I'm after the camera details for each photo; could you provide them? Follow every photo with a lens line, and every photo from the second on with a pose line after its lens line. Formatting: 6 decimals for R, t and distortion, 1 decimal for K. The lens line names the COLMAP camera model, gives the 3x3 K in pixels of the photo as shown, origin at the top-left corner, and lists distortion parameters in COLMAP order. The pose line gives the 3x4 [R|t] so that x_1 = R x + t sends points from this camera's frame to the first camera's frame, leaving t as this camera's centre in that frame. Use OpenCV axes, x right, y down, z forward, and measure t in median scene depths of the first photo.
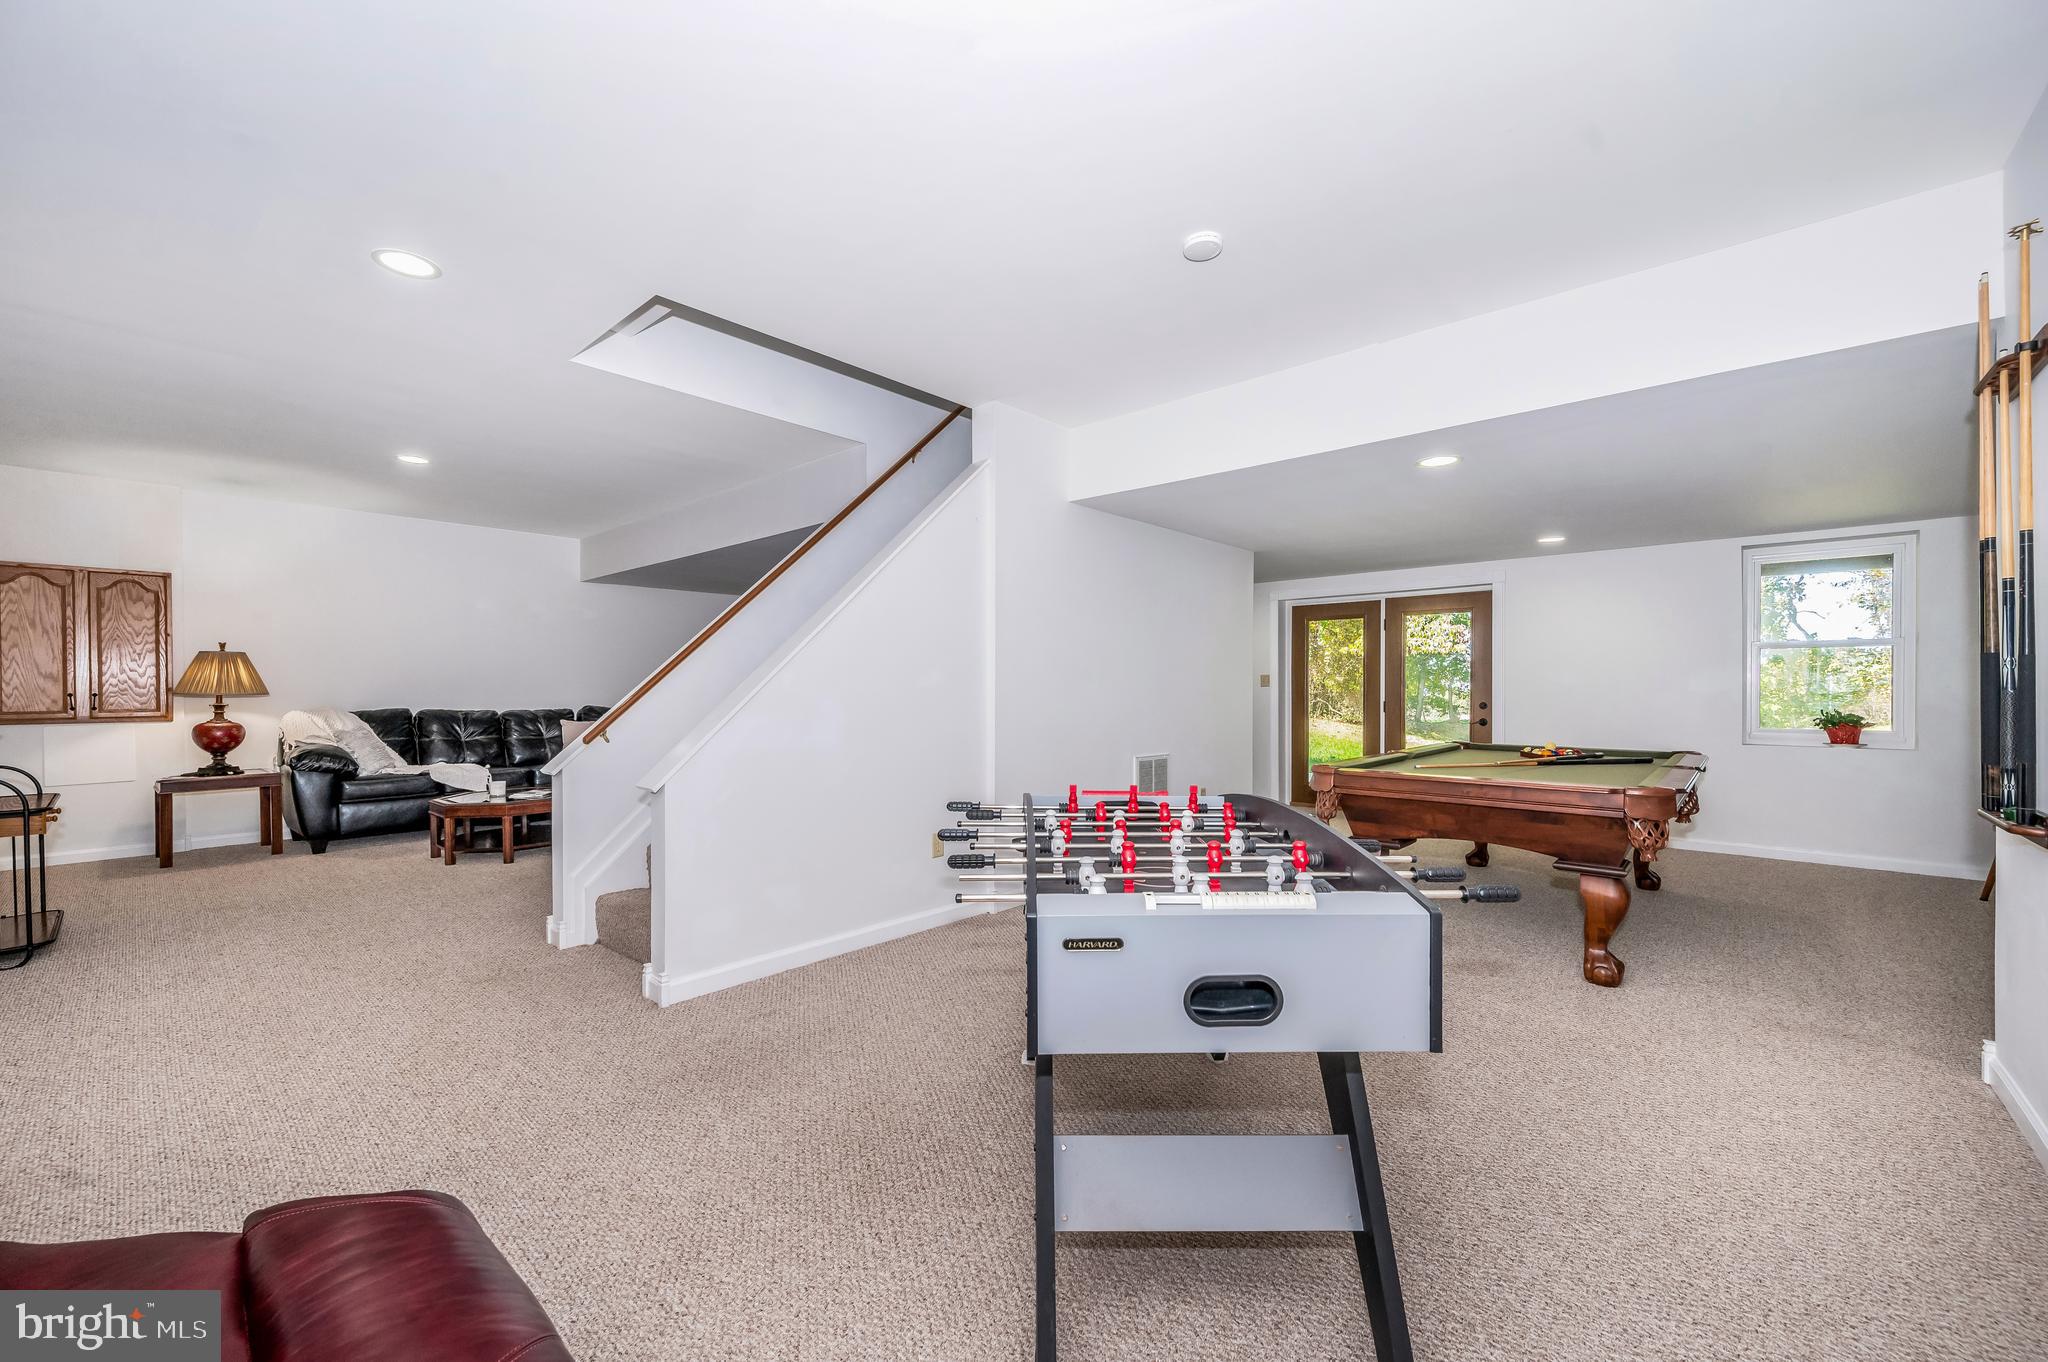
lens RADIAL K [[808.1, 0, 1024.0], [0, 808.1, 681.0], [0, 0, 1]] dist [0.001962, 0.000399]
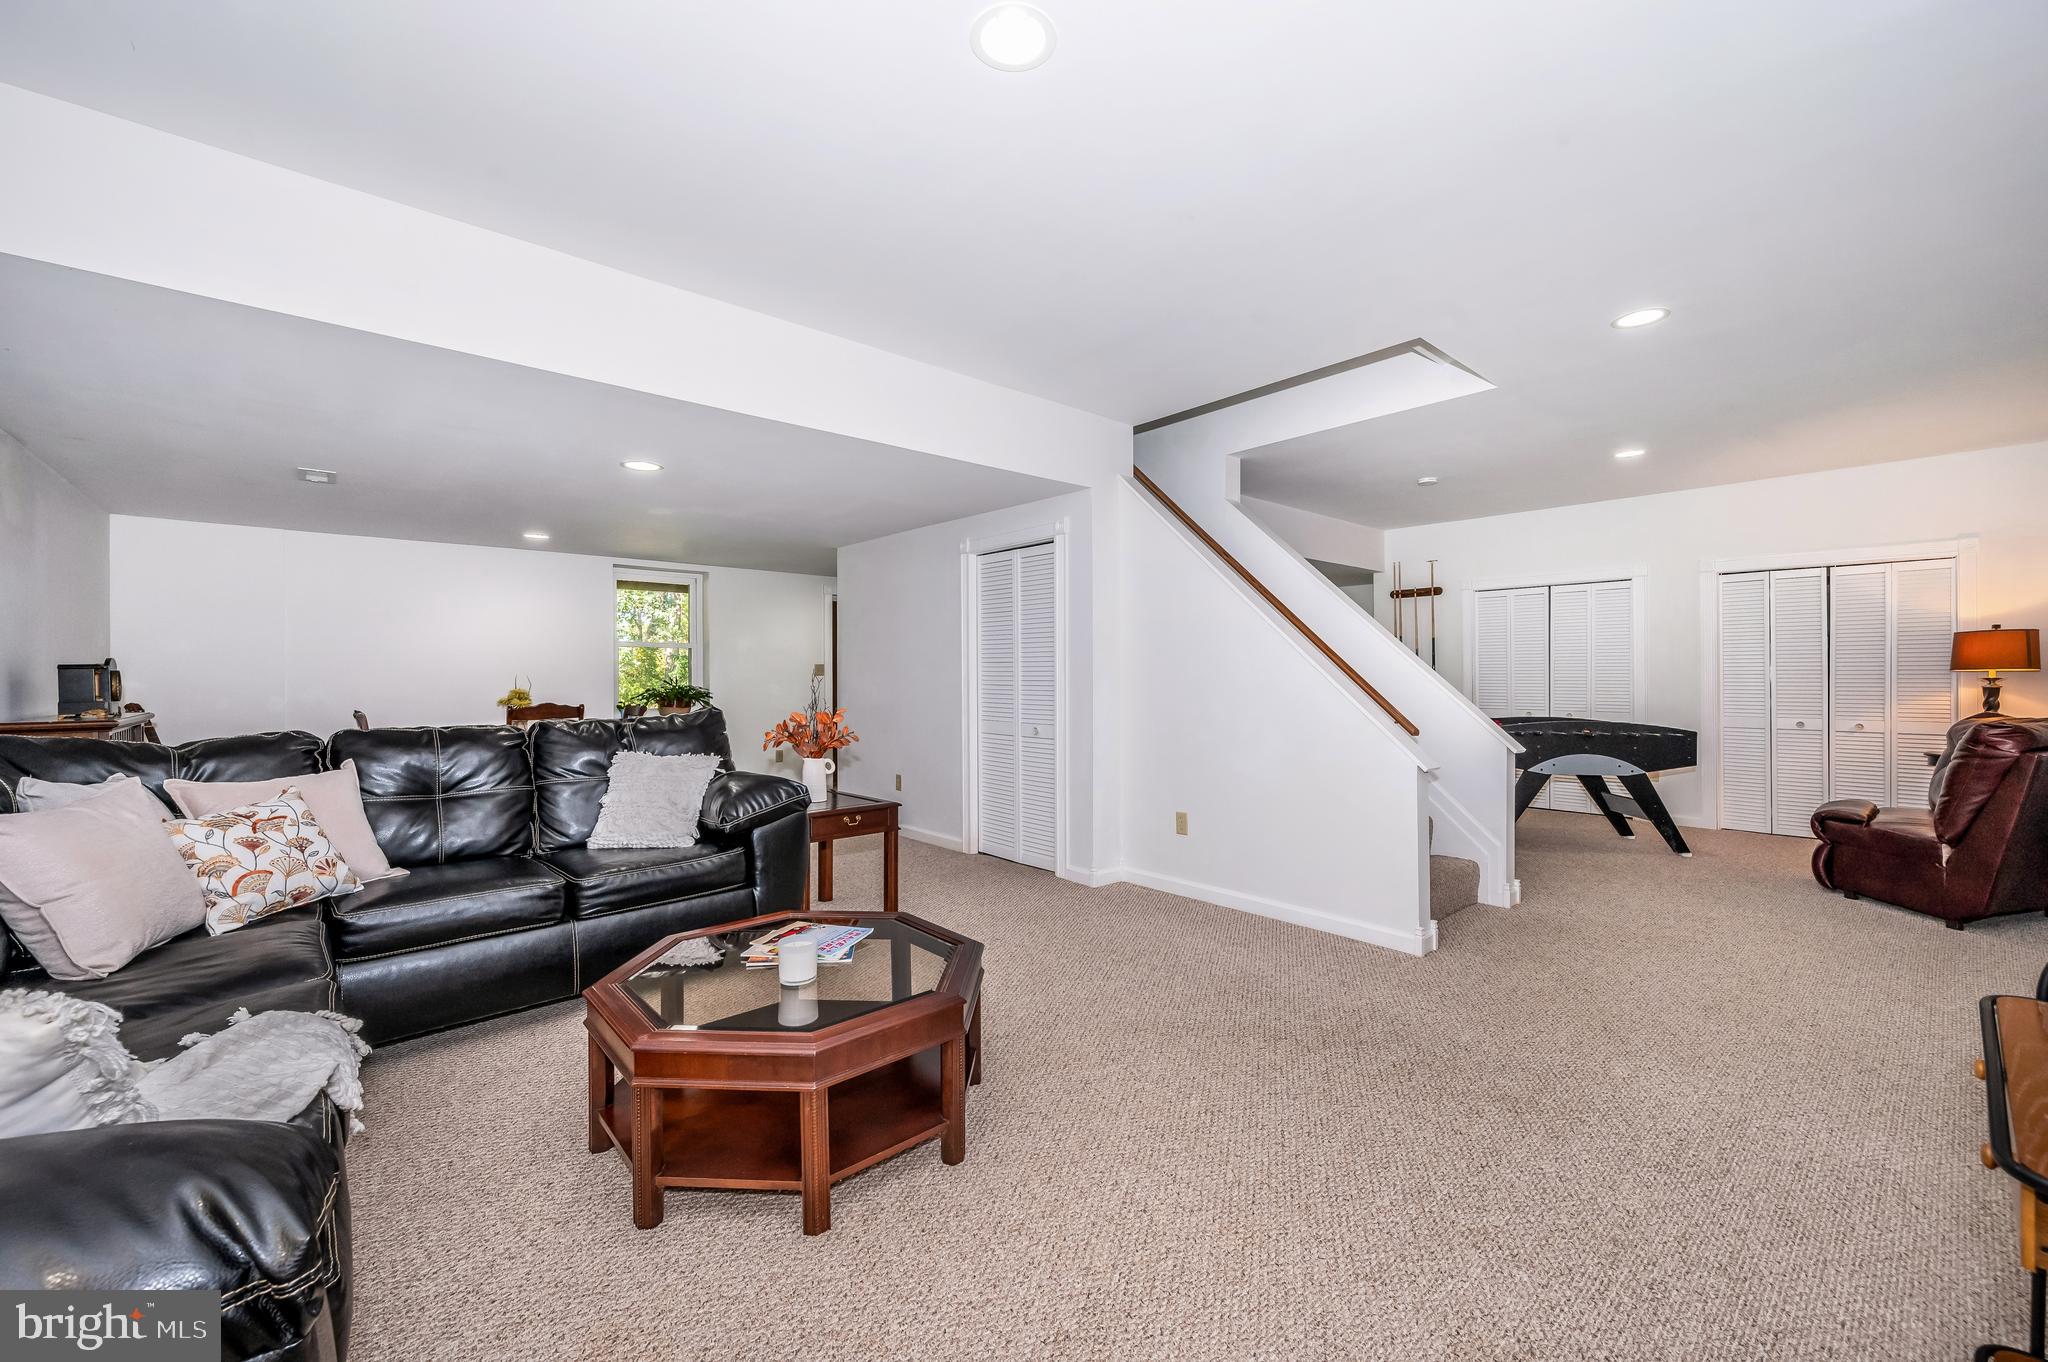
lens RADIAL K [[820.8, 0, 1031.0], [0, 820.8, 669.6], [0, 0, 1]] dist [-0.002309, -0.000521]
pose [[0.118402, 0.006110, 0.992947, -0.924054], [0.004908, 0.999965, -0.006738, 0.010192], [-0.992954, 0.005672, 0.118368, 0.805705]]
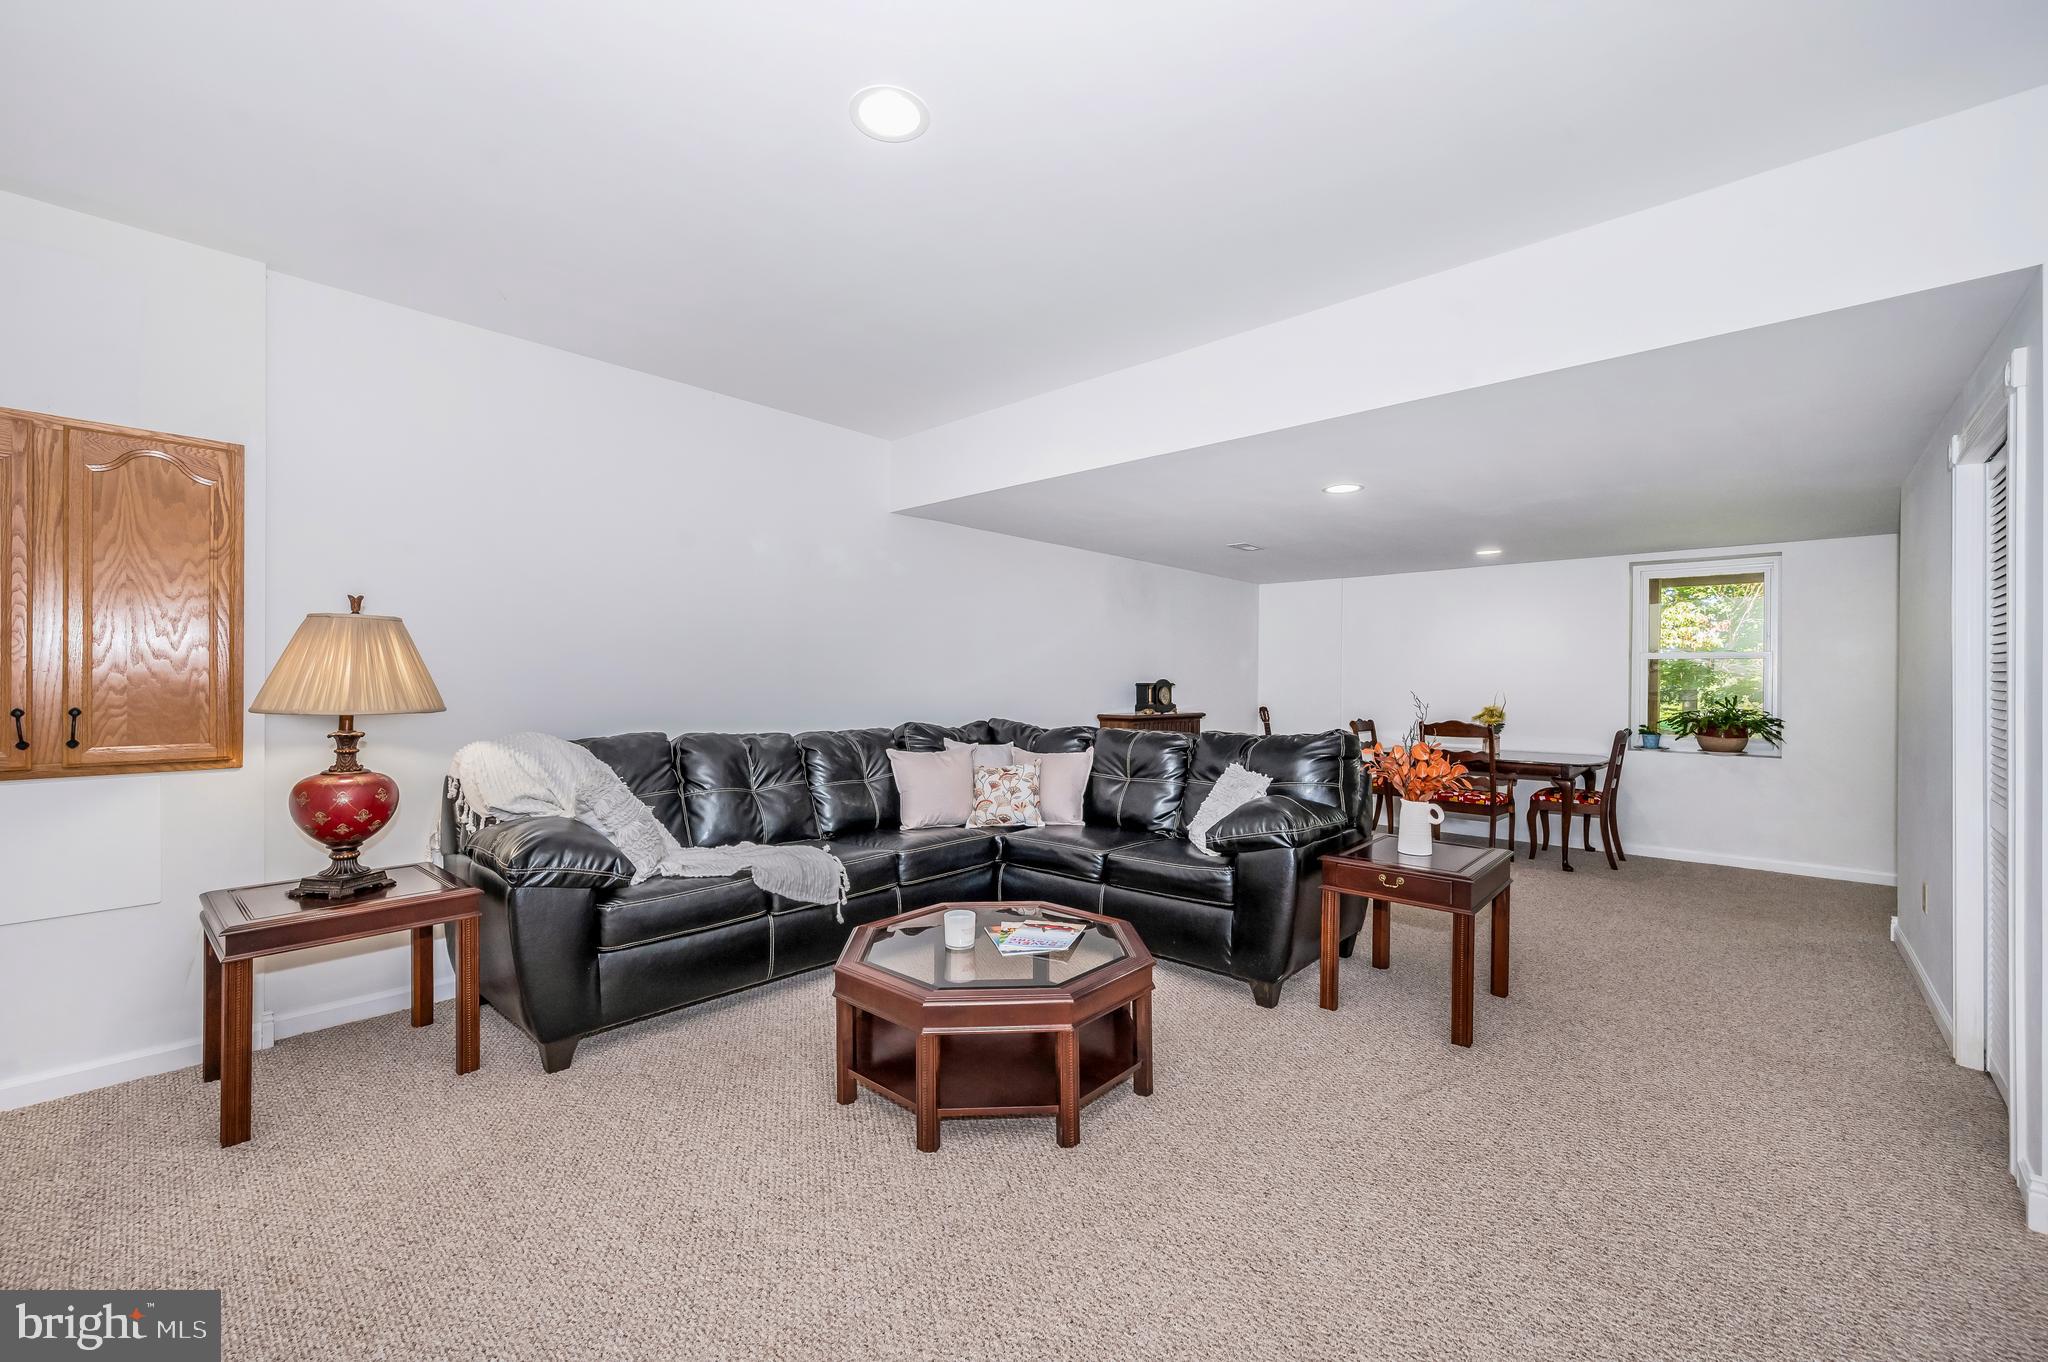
lens RADIAL K [[820.8, 0, 1031.0], [0, 820.8, 669.6], [0, 0, 1]] dist [-0.002309, -0.000521]
pose [[0.999783, 0.004779, -0.020281, -0.605989], [-0.004991, 0.999933, -0.010432, -0.003039], [0.020230, 0.010531, 0.999740, 0.555164]]
